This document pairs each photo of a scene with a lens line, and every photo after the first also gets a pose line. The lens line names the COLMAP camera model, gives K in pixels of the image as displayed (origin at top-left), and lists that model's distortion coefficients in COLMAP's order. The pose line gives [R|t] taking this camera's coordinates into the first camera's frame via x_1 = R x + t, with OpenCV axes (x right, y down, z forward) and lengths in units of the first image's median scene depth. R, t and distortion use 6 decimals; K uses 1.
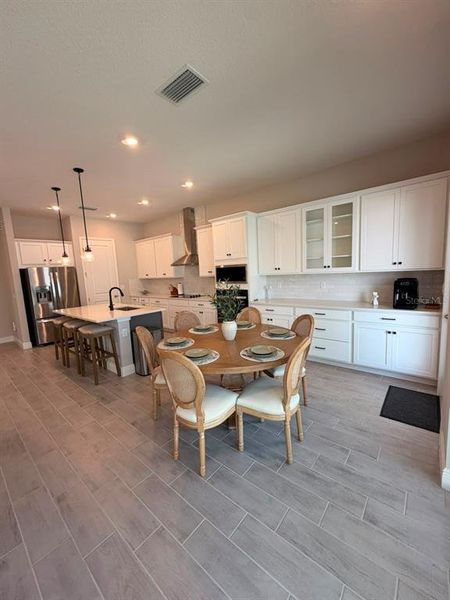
lens RADIAL K [[240.3, 0, 225.3], [0, 240.3, 301.8], [0, 0, 1]] dist [0.000212, 0.000005]
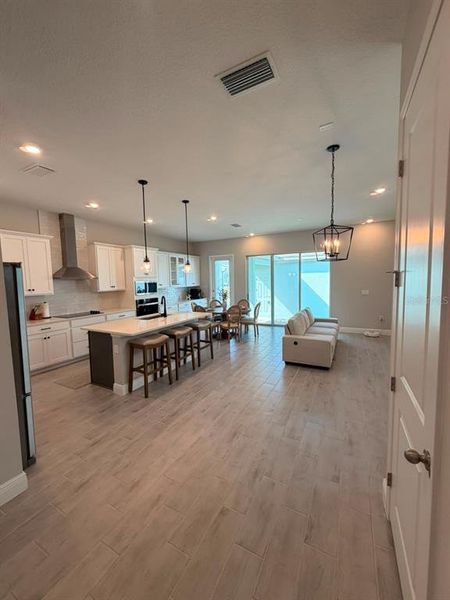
lens RADIAL K [[238.1, 0, 225.0], [0, 238.1, 300.0], [0, 0, 1]] dist [0.000758, 0.000067]
pose [[-0.214560, -0.027225, 0.976331, -1.707168], [0.158608, 0.985372, 0.062333, -0.070654], [-0.963747, 0.168228, -0.207104, 1.028323]]
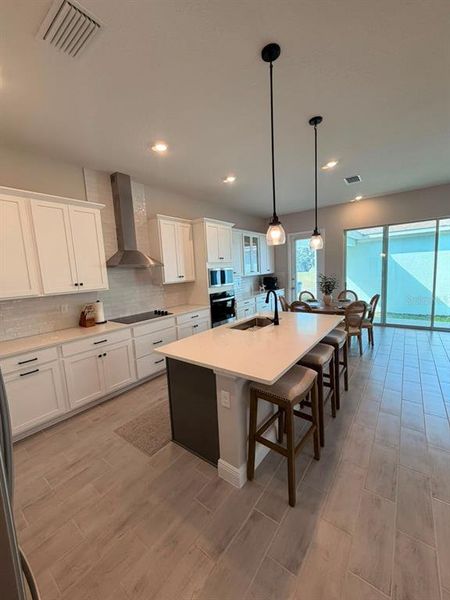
lens RADIAL K [[238.1, 0, 225.0], [0, 238.1, 300.0], [0, 0, 1]] dist [0.000758, 0.000067]
pose [[-0.051492, -0.075547, 0.995812, -1.201700], [0.181941, 0.979738, 0.083736, -0.121382], [-0.981960, 0.185490, -0.036703, 1.245030]]
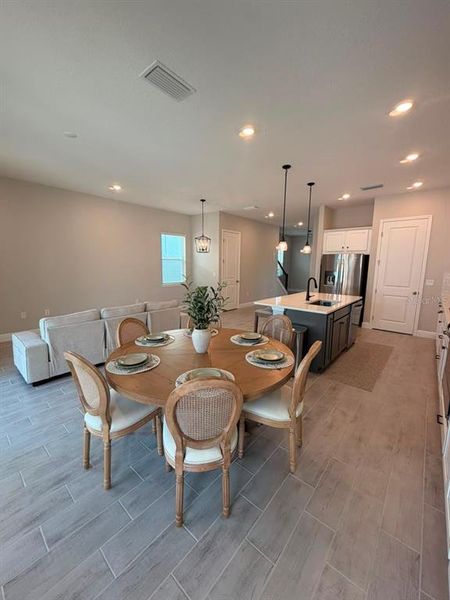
lens RADIAL K [[238.1, 0, 225.0], [0, 238.1, 300.0], [0, 0, 1]] dist [0.000758, 0.000067]
pose [[-0.006989, 0.199538, -0.979865, 0.520110], [-0.139019, 0.970180, 0.198557, -0.120633], [0.990265, 0.137607, 0.020959, 0.700103]]
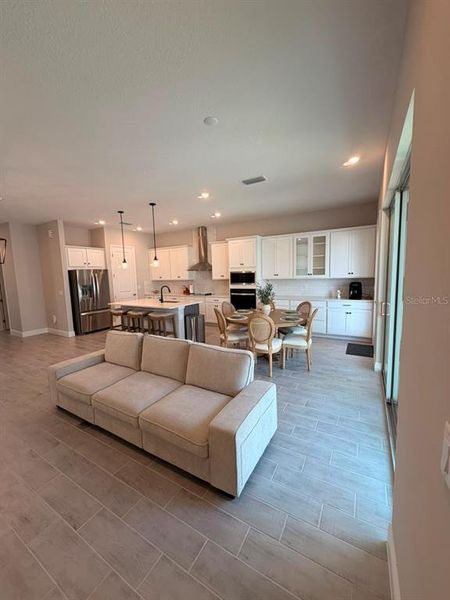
lens RADIAL K [[238.1, 0, 225.0], [0, 238.1, 300.0], [0, 0, 1]] dist [0.000758, 0.000067]
pose [[0.985258, 0.003706, 0.171033, -0.380618], [0.000562, 0.999690, -0.024902, 0.059265], [-0.171072, 0.024631, 0.984951, -0.428661]]
